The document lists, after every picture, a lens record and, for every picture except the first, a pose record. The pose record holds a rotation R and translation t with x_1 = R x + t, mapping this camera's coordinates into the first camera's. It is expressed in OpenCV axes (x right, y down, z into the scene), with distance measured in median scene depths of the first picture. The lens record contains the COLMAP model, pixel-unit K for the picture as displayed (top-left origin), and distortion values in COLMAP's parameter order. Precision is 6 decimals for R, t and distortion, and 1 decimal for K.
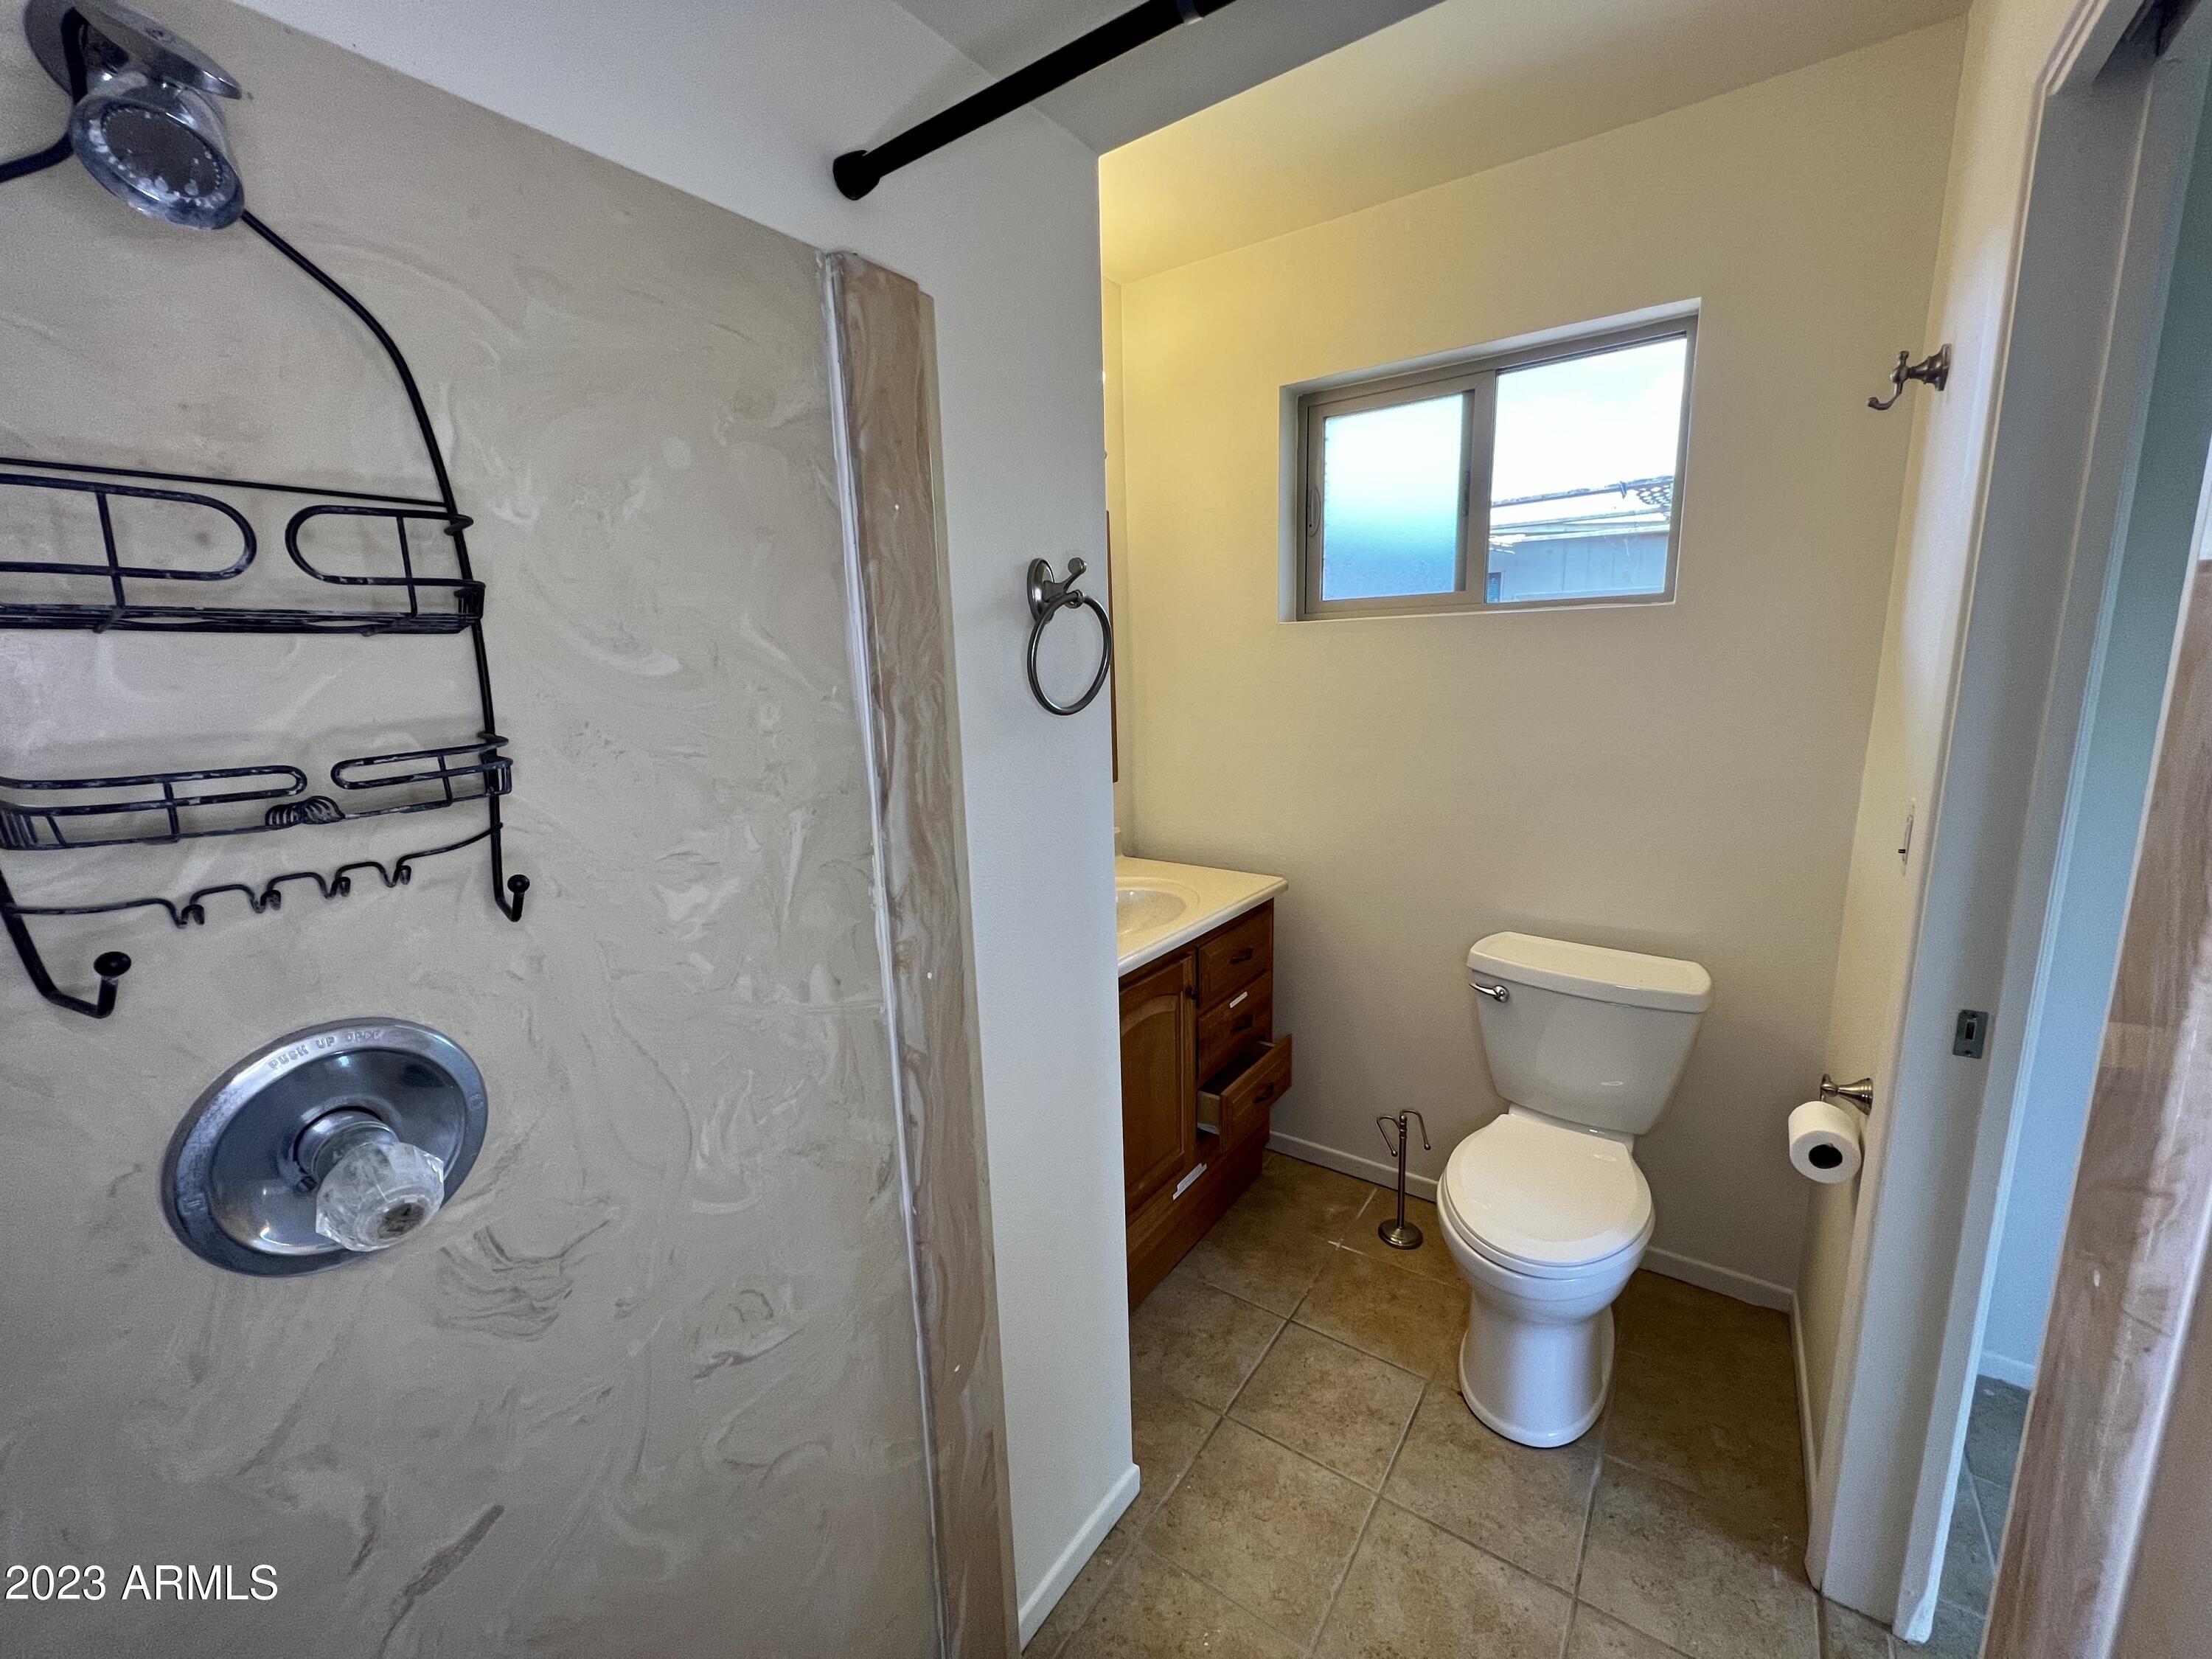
lens RADIAL K [[883.0, 0, 1101.3], [0, 883.0, 834.3], [0, 0, 1]] dist [-0.002808, -0.000186]
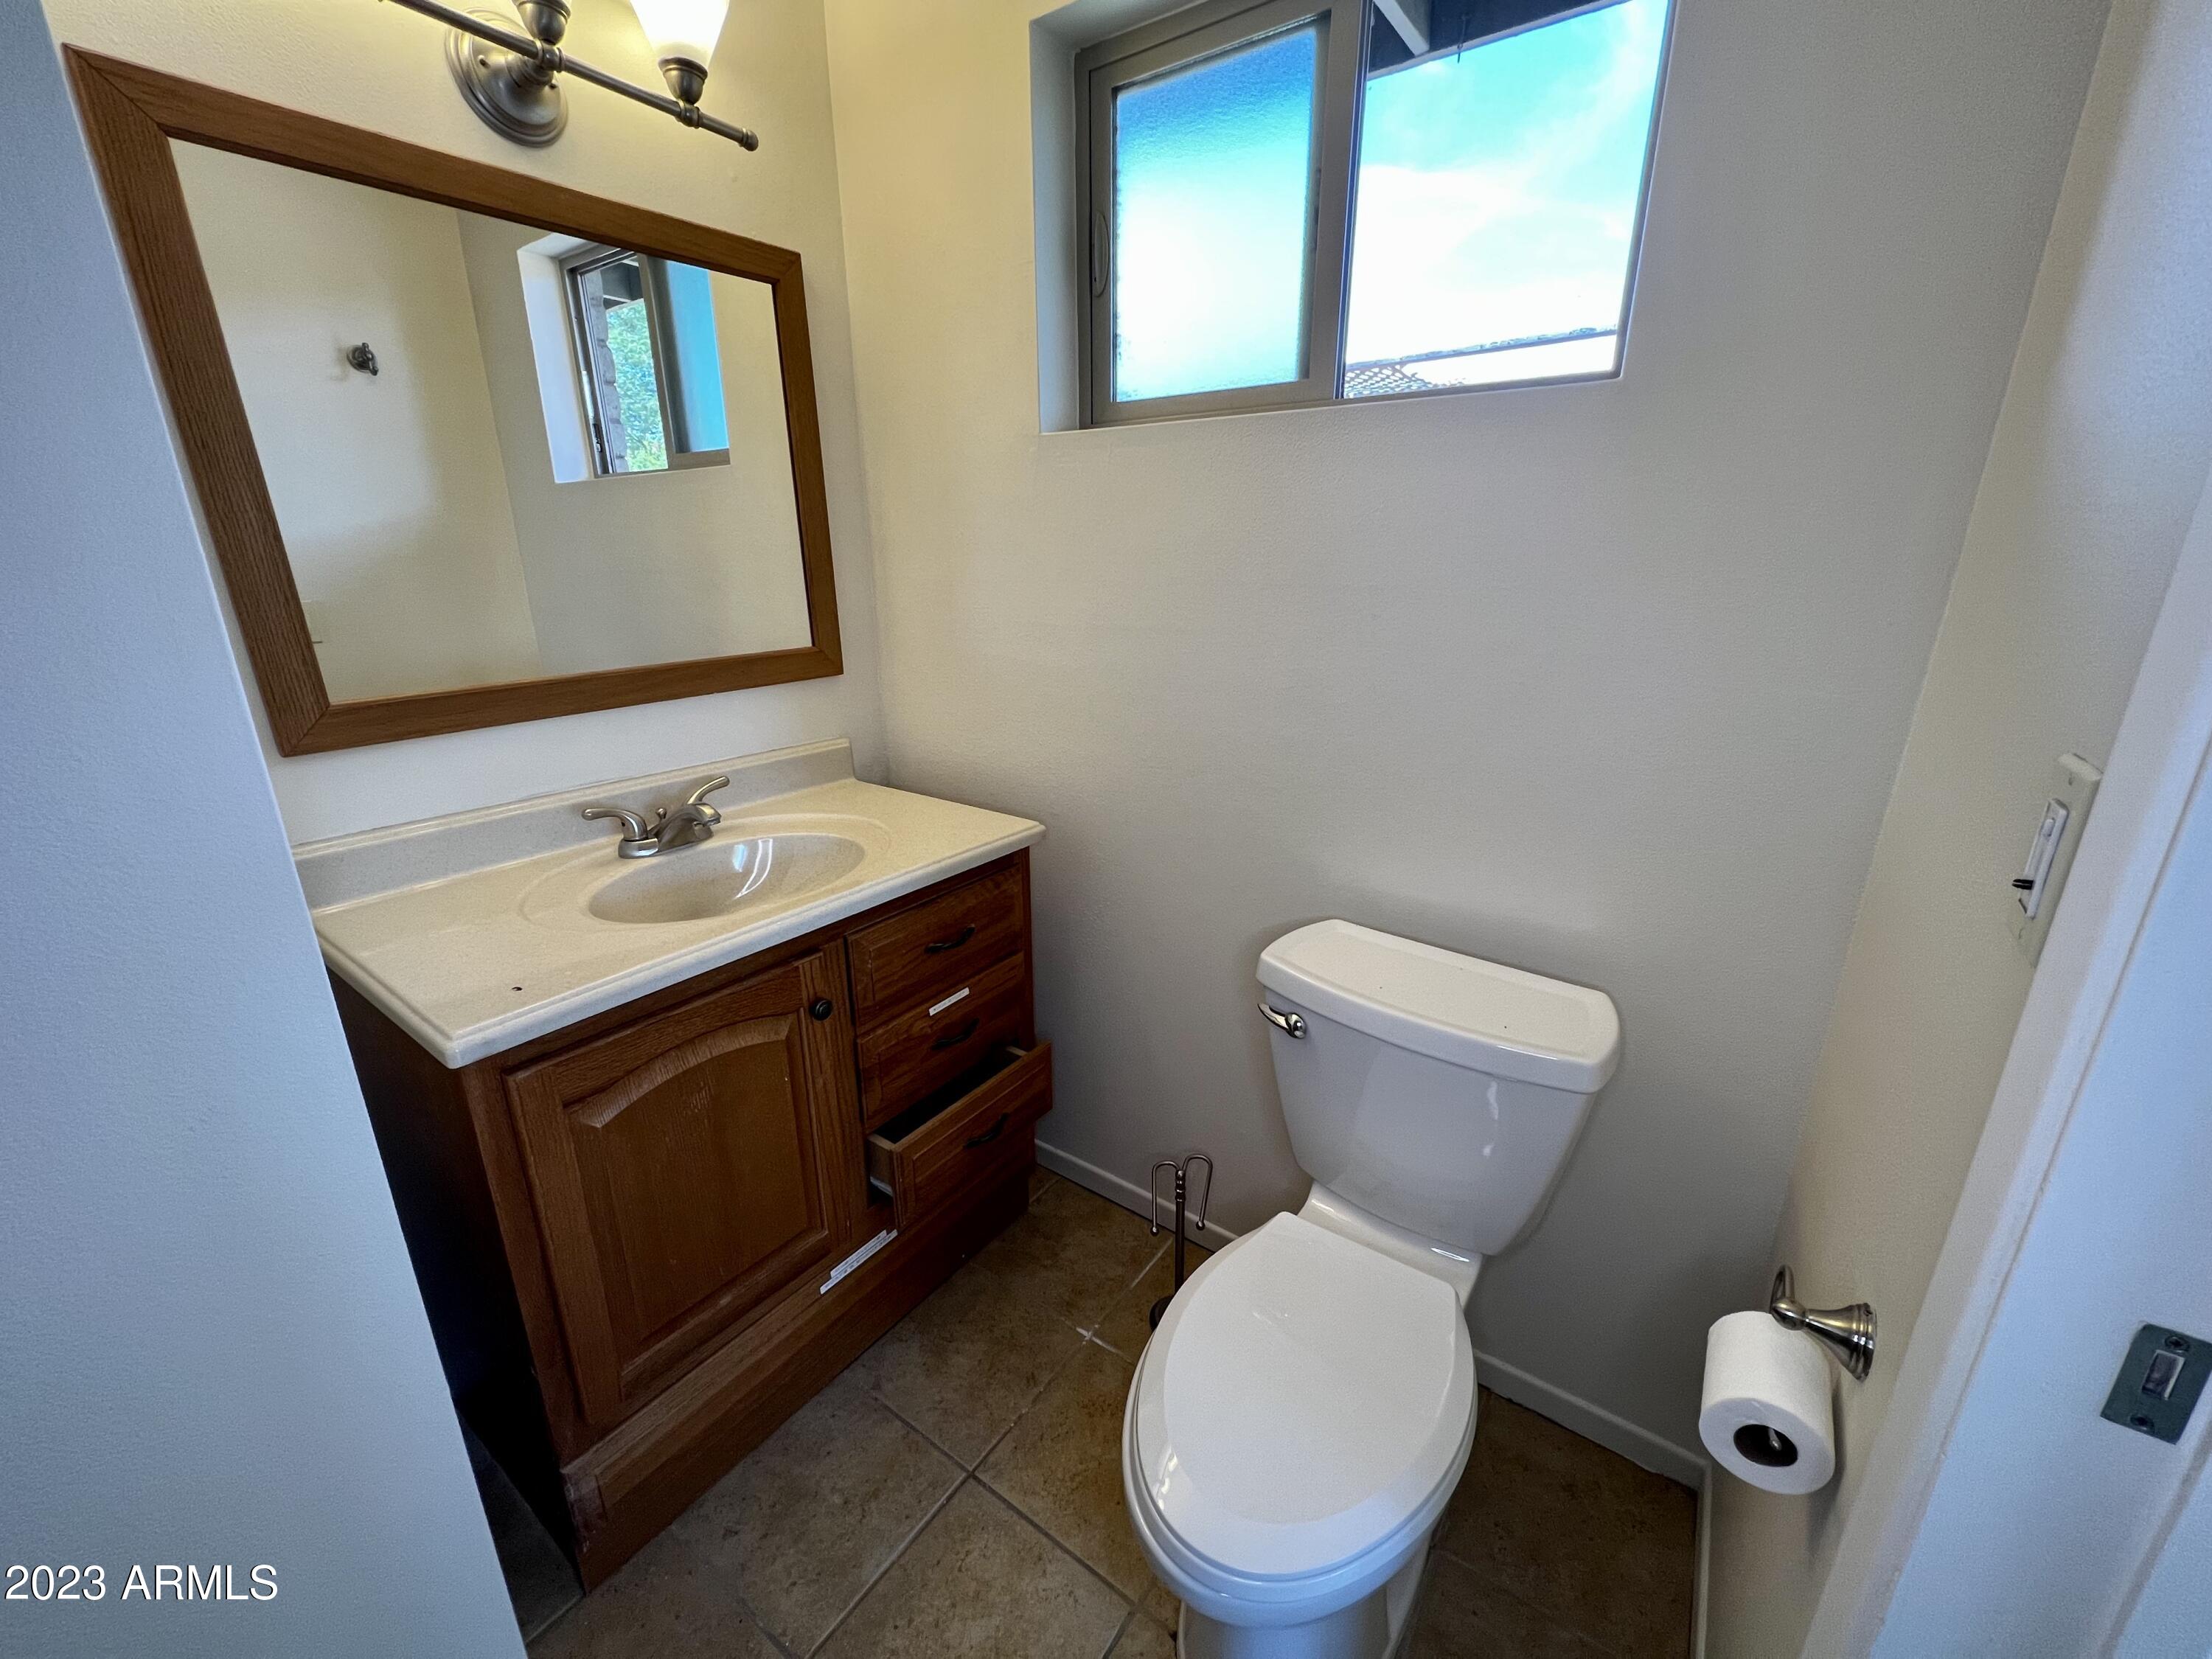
lens RADIAL K [[883.0, 0, 1101.3], [0, 883.0, 834.3], [0, 0, 1]] dist [-0.002808, -0.000186]
pose [[0.999693, 0.024676, 0.002215, 0.301344], [-0.024765, 0.992751, 0.117614, -0.026976], [0.000703, -0.117633, 0.993057, 0.377422]]
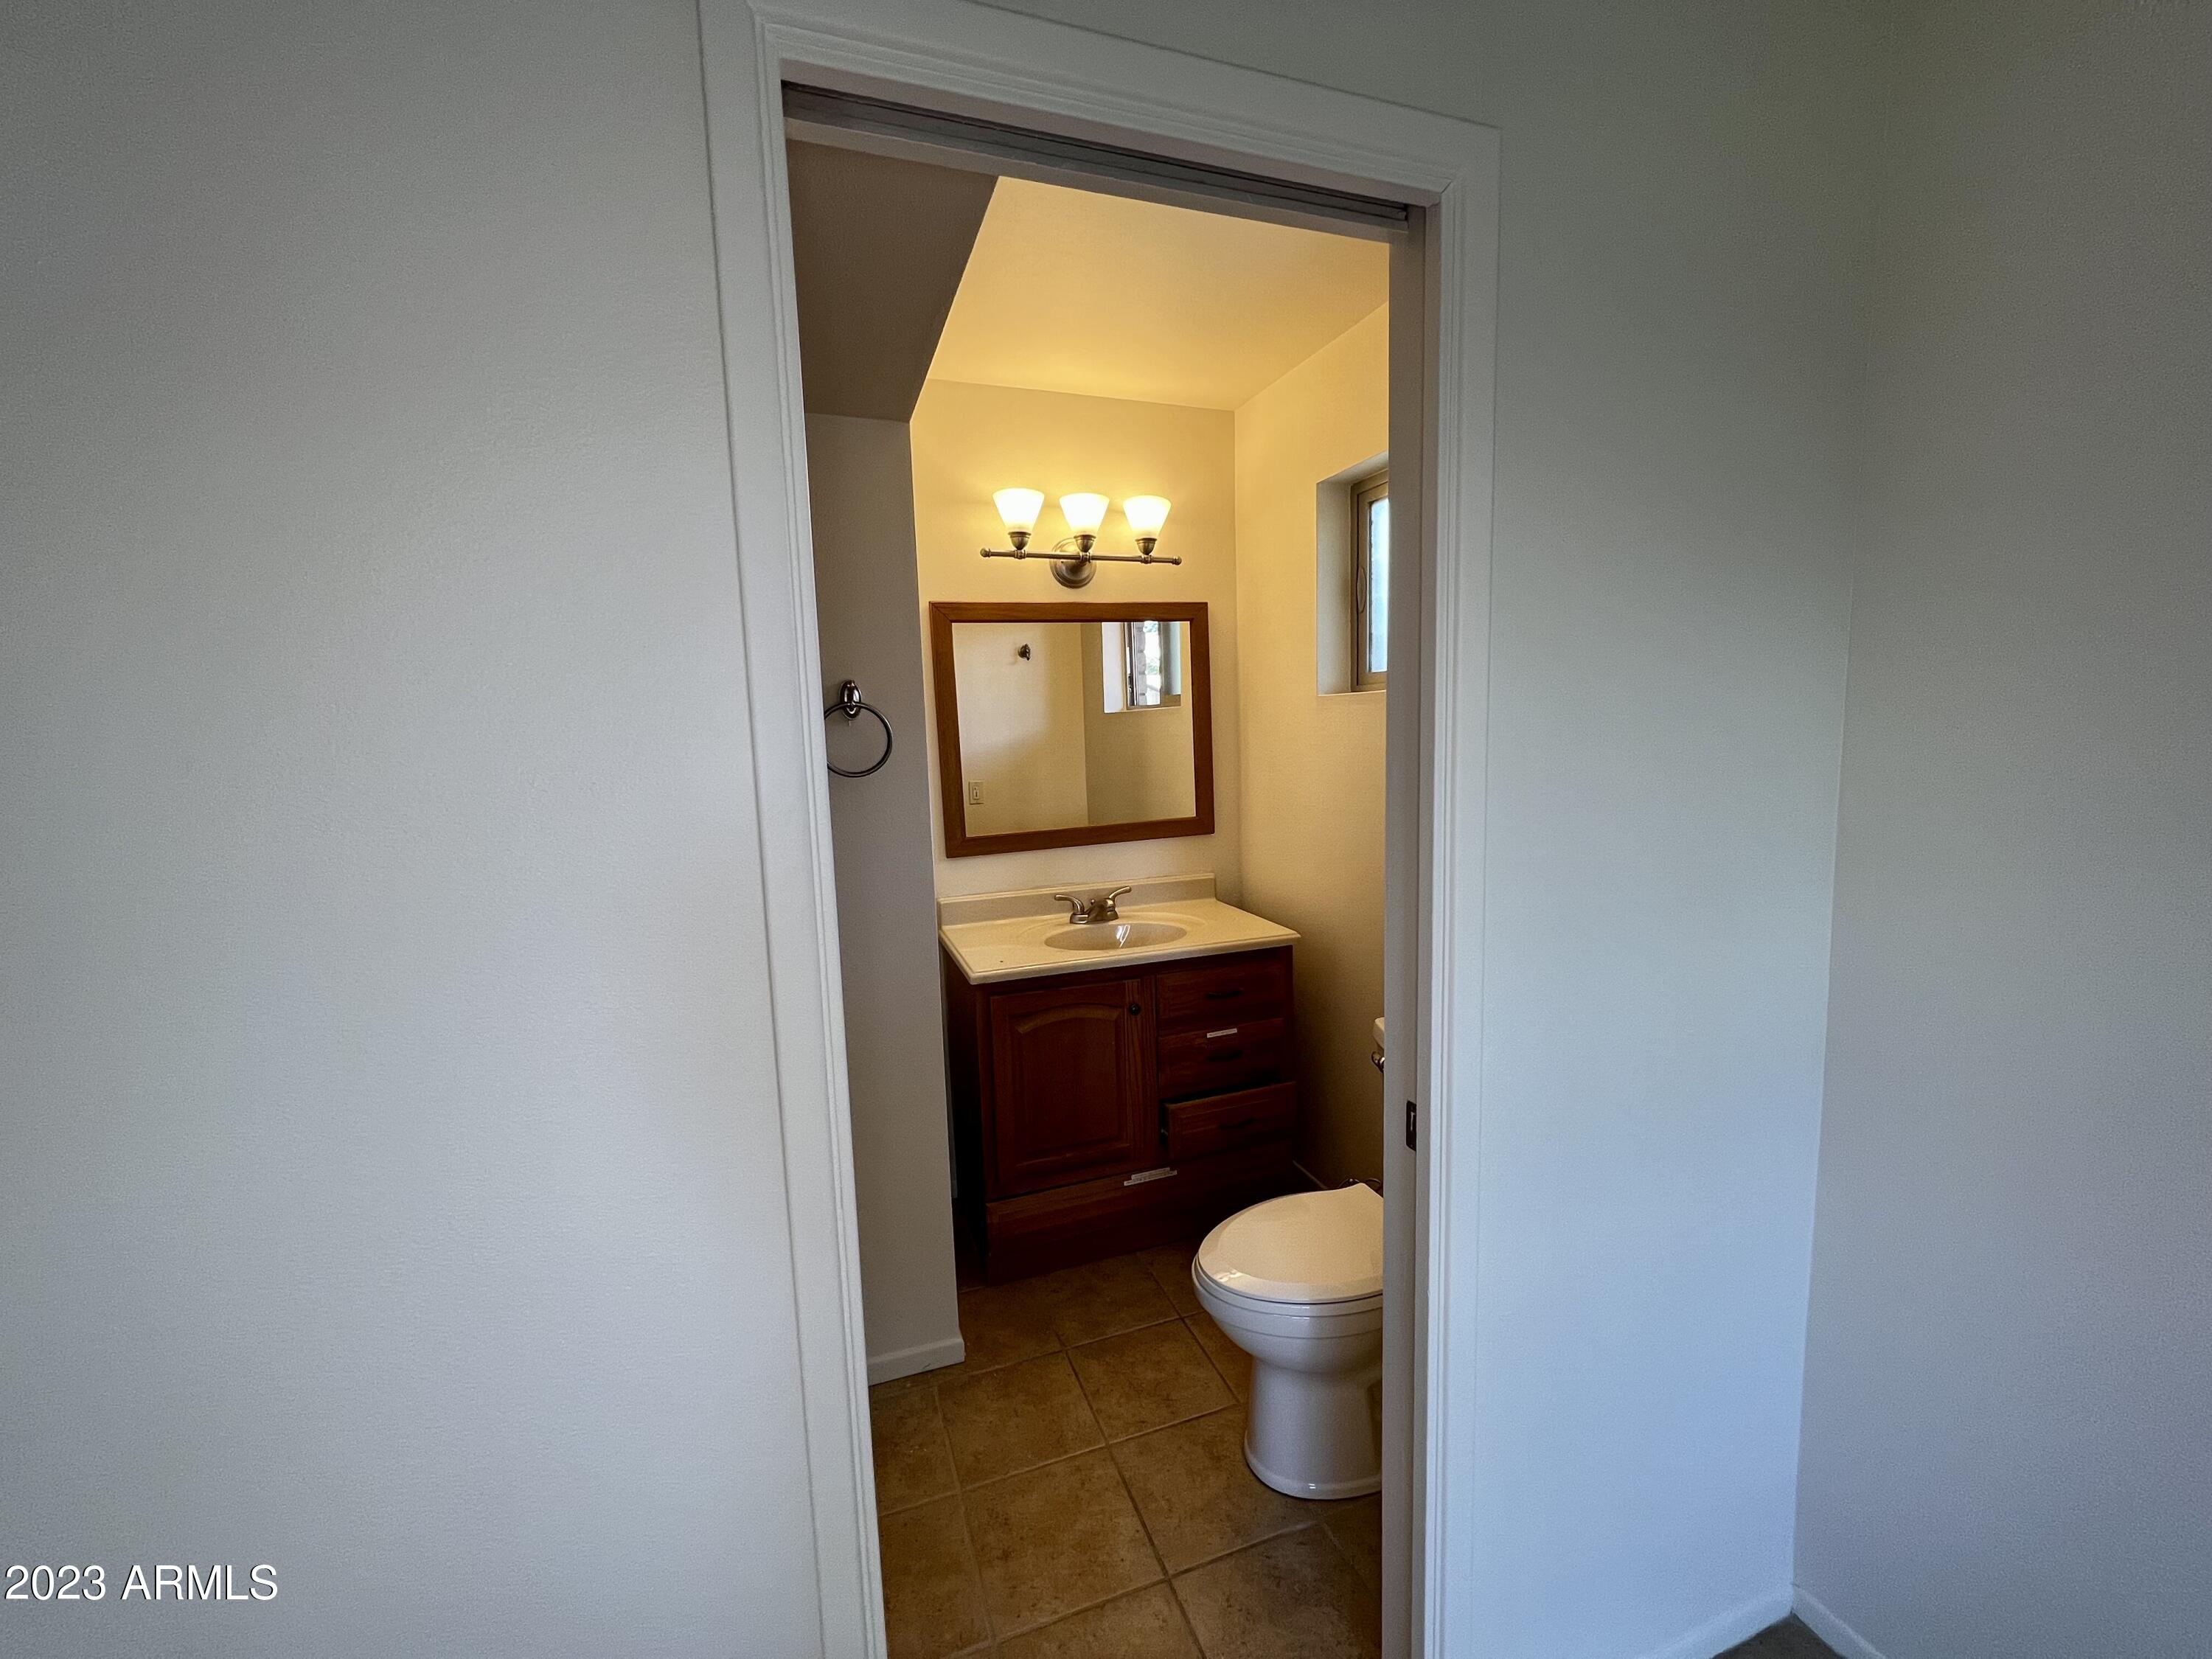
lens RADIAL K [[883.0, 0, 1101.0], [0, 883.0, 827.1], [0, 0, 1]] dist [-0.002808, -0.000186]
pose [[0.819185, 0.062828, -0.570078, 0.730094], [-0.096604, 0.994895, -0.029171, -0.026909], [0.565335, 0.078968, 0.821072, -0.027821]]
